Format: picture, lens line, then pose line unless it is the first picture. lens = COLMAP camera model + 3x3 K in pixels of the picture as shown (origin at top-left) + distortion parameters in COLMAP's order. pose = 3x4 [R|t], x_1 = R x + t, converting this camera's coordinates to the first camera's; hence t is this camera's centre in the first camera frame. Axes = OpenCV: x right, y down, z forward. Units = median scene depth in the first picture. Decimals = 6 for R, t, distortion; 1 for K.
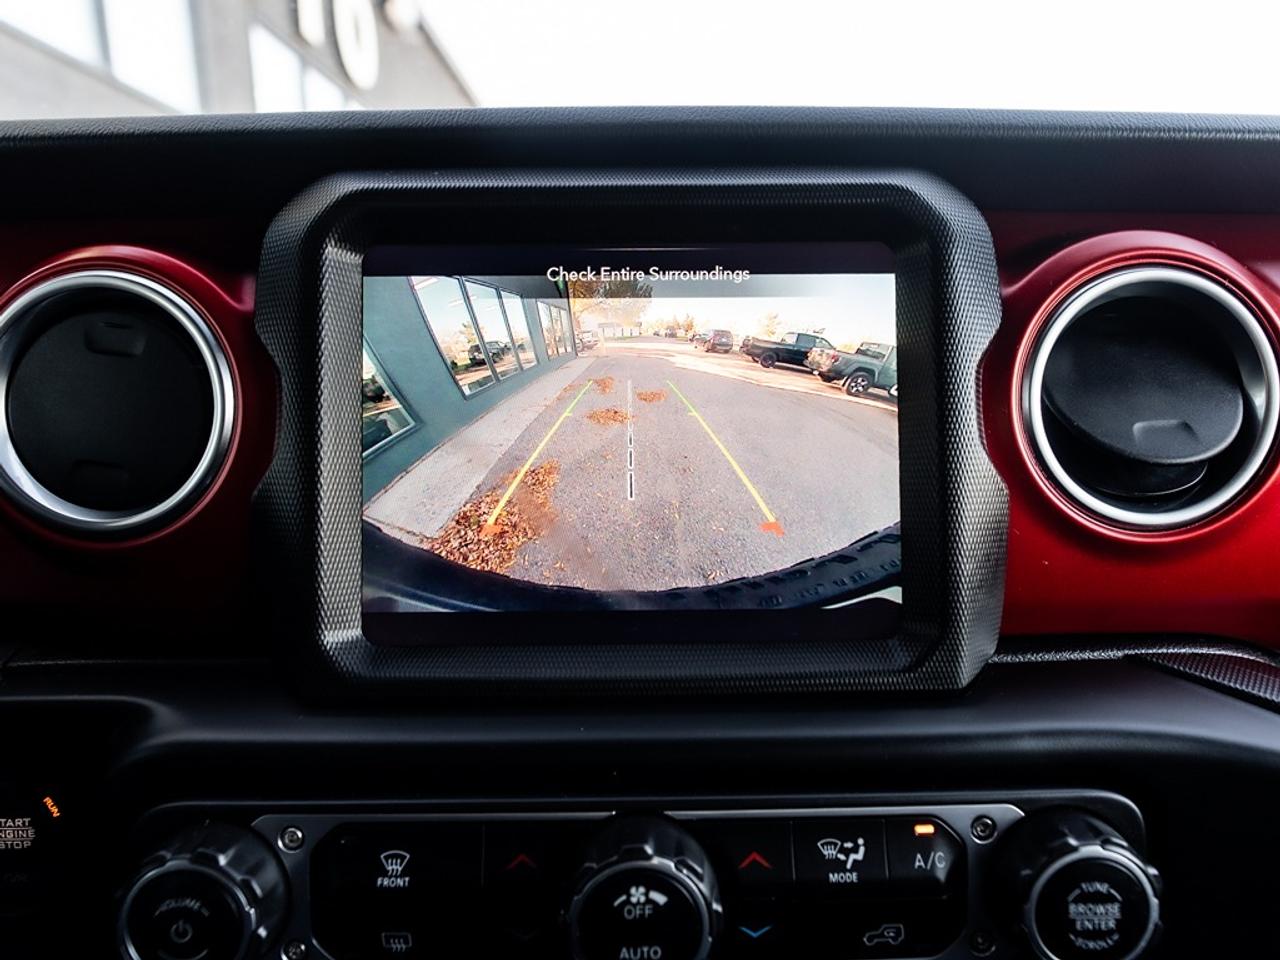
lens RADIAL K [[772.3, 0, 640.0], [0, 772.3, 480.0], [0, 0, 1]] dist [-0.005850, -0.001951]
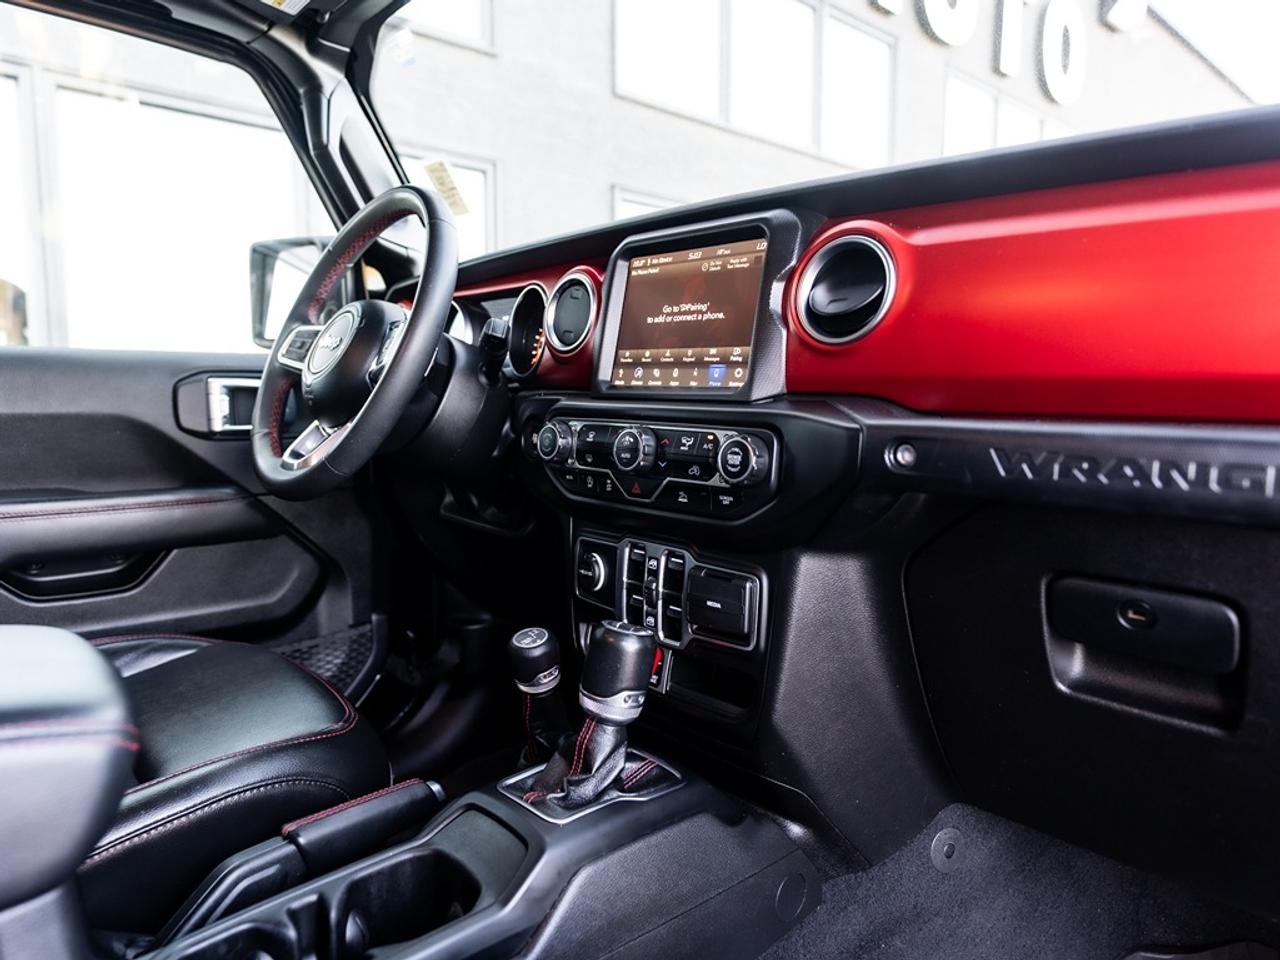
lens RADIAL K [[803.3, 0, 640.0], [0, 803.3, 480.0], [0, 0, 1]] dist [-0.001411, -0.000128]
pose [[0.682467, 0.101909, -0.723777, 2.441005], [-0.140513, 0.990055, 0.006908, 0.638252], [0.717283, 0.096986, 0.689999, -1.298364]]
